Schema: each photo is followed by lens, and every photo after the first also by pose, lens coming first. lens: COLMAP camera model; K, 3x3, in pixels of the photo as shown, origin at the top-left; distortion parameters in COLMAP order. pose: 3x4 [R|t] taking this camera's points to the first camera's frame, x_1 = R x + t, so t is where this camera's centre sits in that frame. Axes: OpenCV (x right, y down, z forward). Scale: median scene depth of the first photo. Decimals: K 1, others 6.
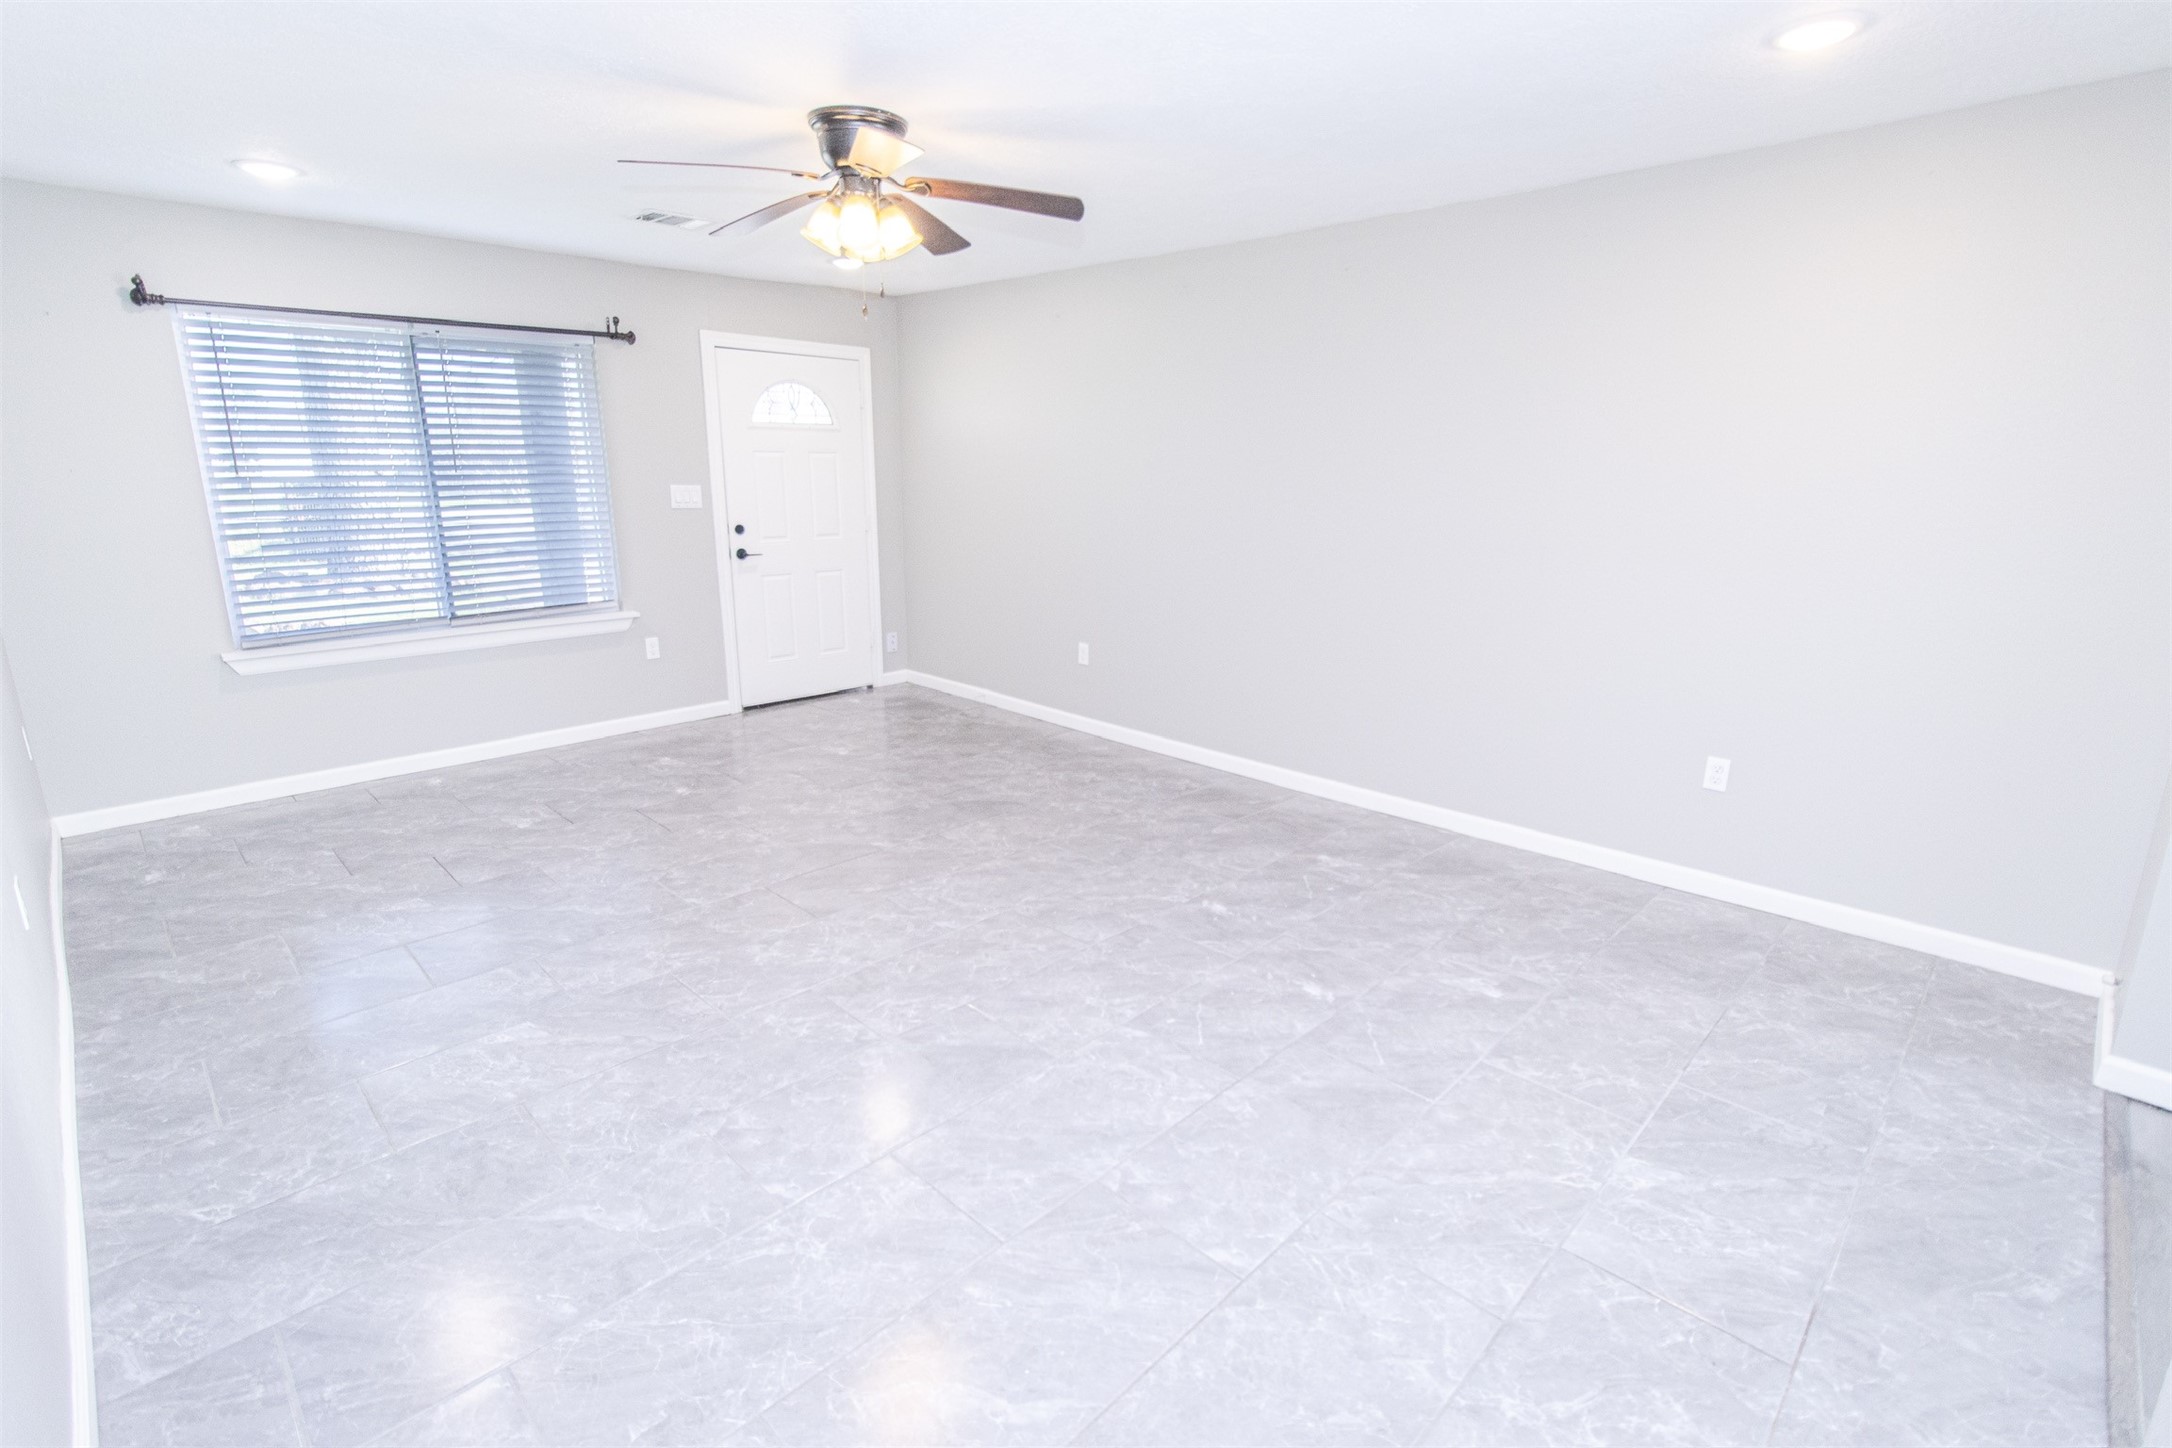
lens RADIAL K [[1019.3, 0, 1080.5], [0, 1019.3, 664.8], [0, 0, 1]] dist [0.010671, 0.000271]
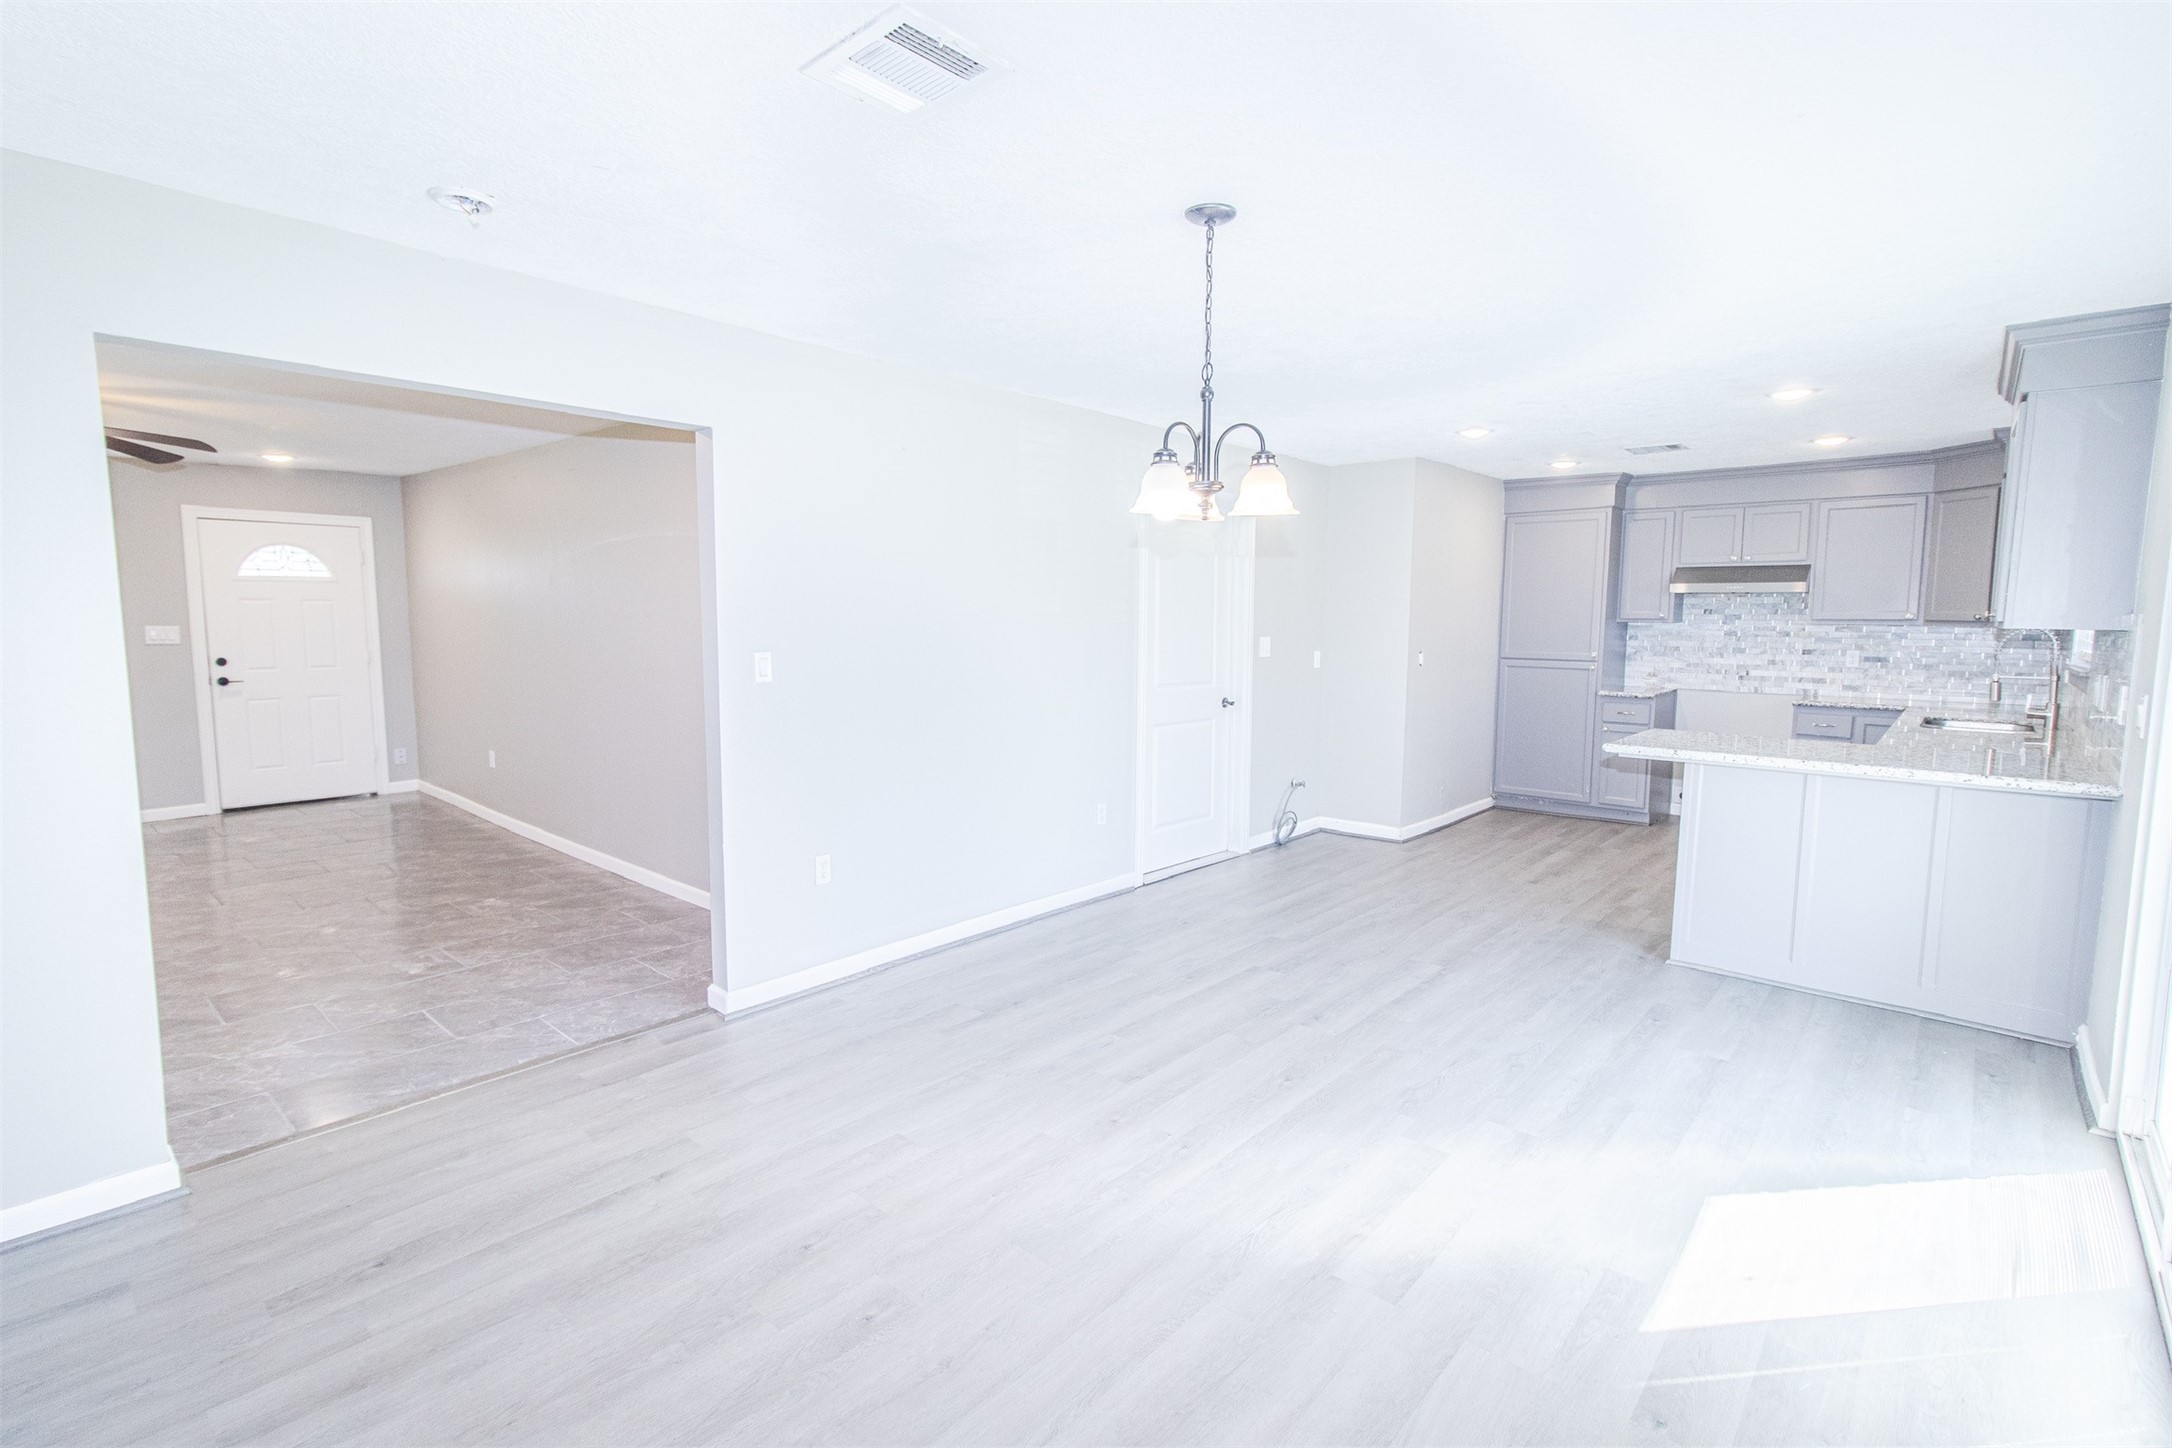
lens RADIAL K [[989.4, 0, 1107.8], [0, 989.4, 715.2], [0, 0, 1]] dist [-0.001184, 0.000854]
pose [[0.998253, -0.006996, 0.058671, 0.652236], [0.012477, 0.995534, -0.093575, 0.054729], [-0.057754, 0.094144, 0.993882, -0.231035]]
